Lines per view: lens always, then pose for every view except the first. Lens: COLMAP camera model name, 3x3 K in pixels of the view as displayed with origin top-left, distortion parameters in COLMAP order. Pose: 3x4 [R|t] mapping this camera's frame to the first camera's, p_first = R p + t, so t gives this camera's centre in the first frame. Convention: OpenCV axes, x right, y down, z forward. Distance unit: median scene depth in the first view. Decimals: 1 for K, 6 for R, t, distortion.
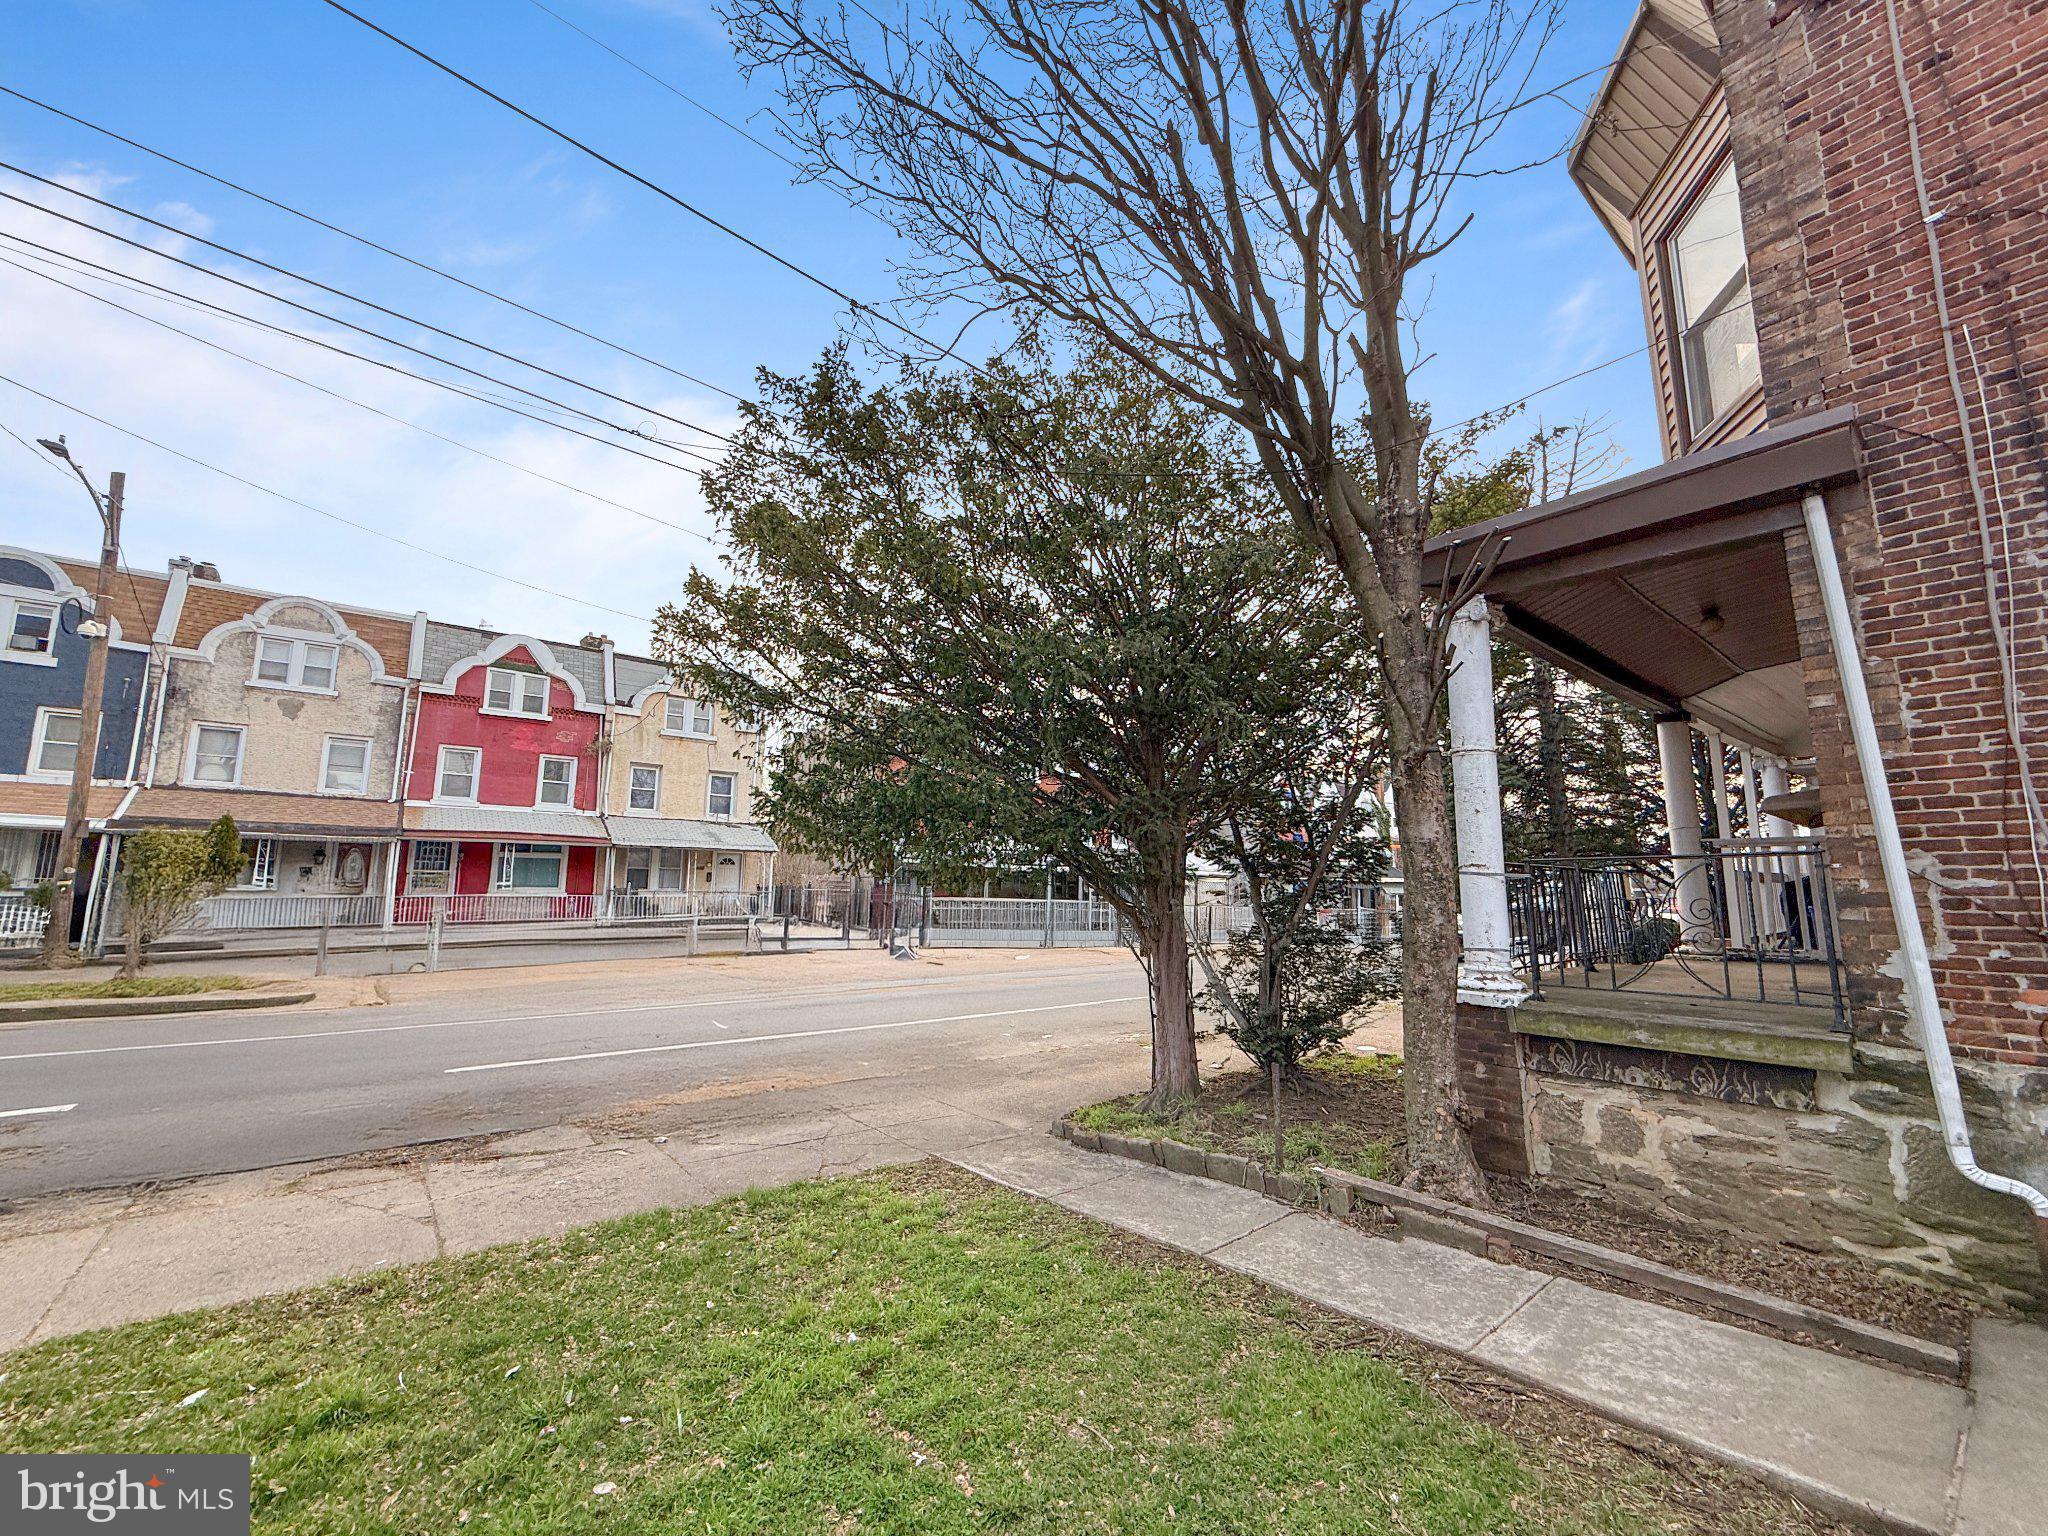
lens RADIAL K [[811.7, 0, 1014.9], [0, 811.7, 768.1], [0, 0, 1]] dist [0.000870, -0.000643]
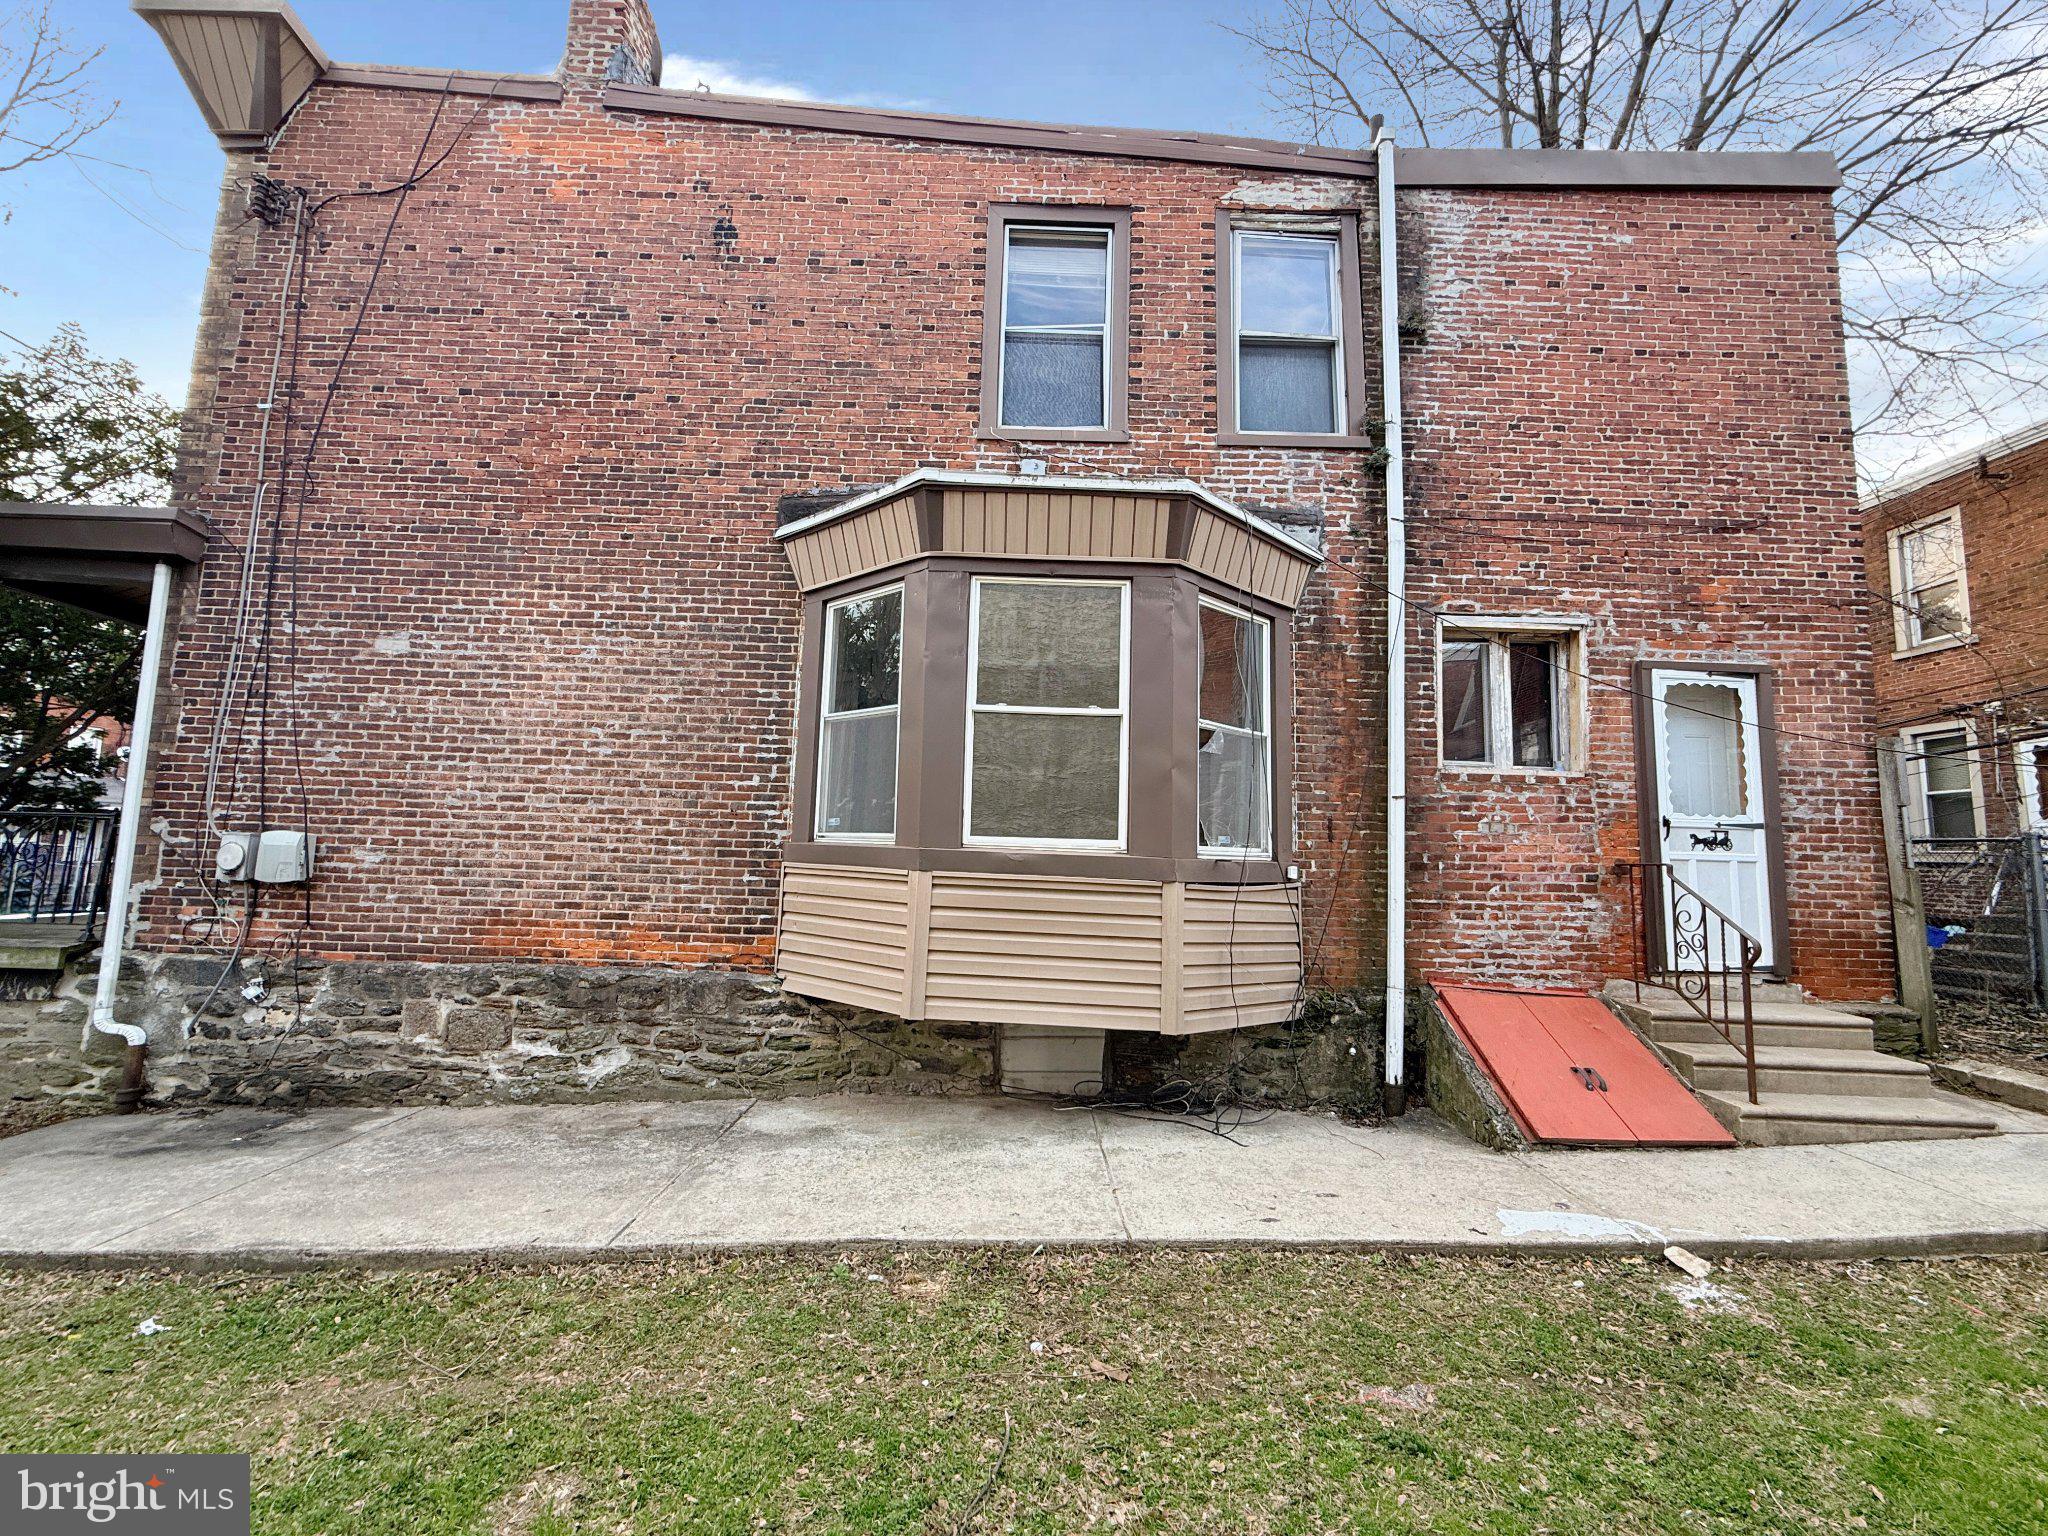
lens RADIAL K [[811.7, 0, 1022.8], [0, 811.7, 761.8], [0, 0, 1]] dist [0.000870, -0.000643]
pose [[0.622206, 0.100289, 0.776403, 0.854789], [-0.142349, 0.989721, -0.013766, -0.189267], [-0.769803, -0.101955, 0.630086, -1.064980]]
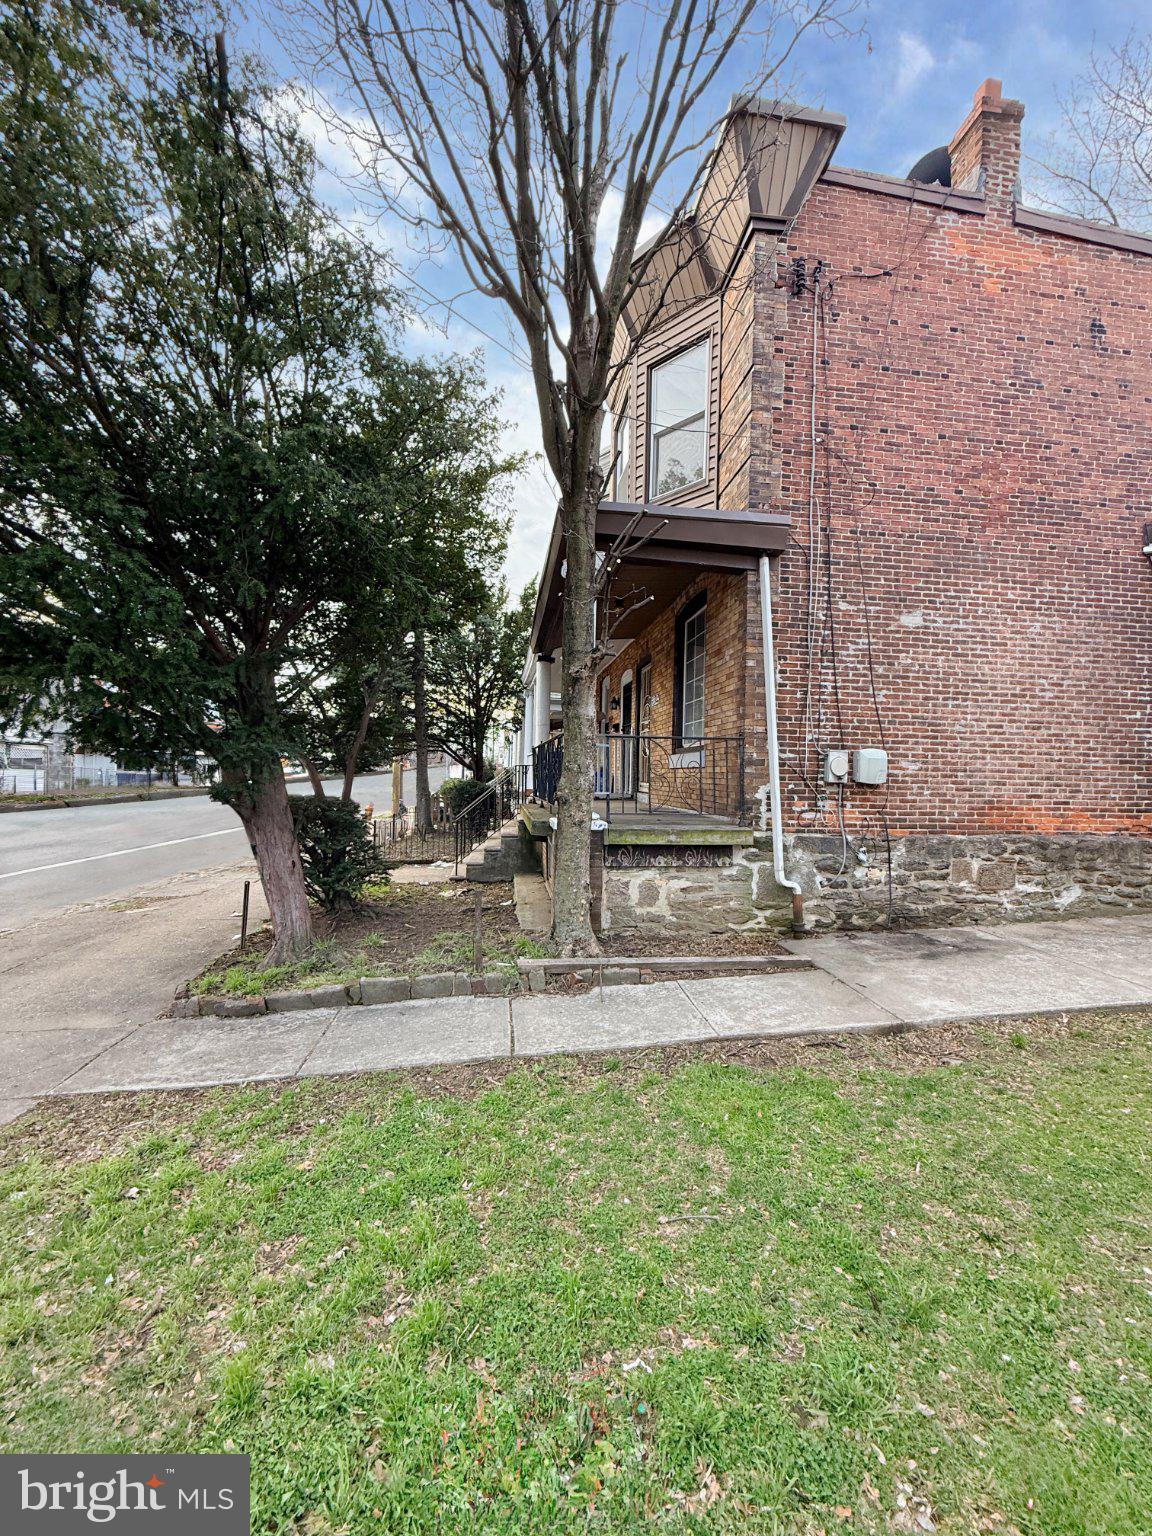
lens RADIAL K [[608.8, 0, 577.4], [0, 608.8, 763.5], [0, 0, 1]] dist [0.000870, -0.000643]
pose [[0.520800, 0.017977, 0.853489, -0.482391], [-0.143731, 0.987352, 0.066908, 0.119452], [-0.841492, -0.157519, 0.516797, 0.549656]]
